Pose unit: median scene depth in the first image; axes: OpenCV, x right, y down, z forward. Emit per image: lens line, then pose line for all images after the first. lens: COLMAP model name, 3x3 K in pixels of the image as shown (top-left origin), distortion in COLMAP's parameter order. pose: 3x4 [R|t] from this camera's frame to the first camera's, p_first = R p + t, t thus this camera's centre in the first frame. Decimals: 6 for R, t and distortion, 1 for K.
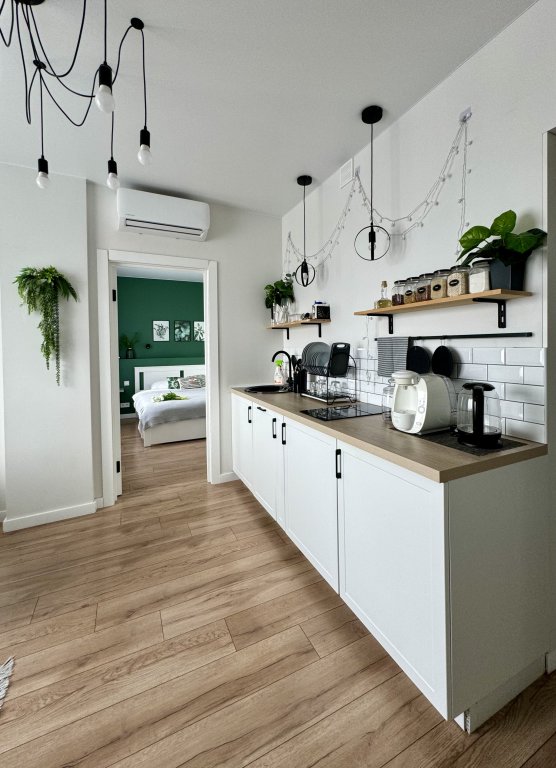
lens RADIAL K [[320.1, 0, 266.8], [0, 320.1, 354.0], [0, 0, 1]] dist [0.002785, 0.000309]
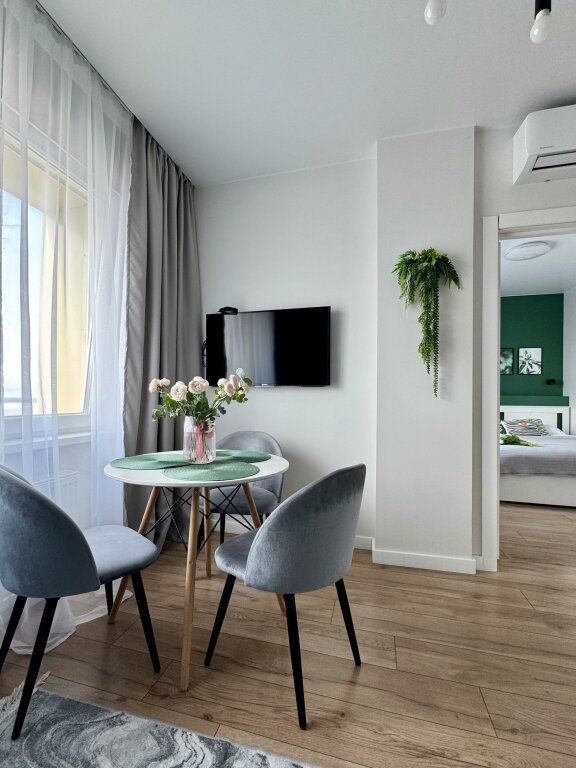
lens RADIAL K [[337.1, 0, 283.5], [0, 337.1, 400.7], [0, 0, 1]] dist [0.001128, 0.000043]
pose [[0.768971, 0.026237, -0.638745, -0.225113], [-0.037429, 0.999291, -0.004012, 0.069179], [0.638187, 0.026992, 0.769408, 0.071230]]
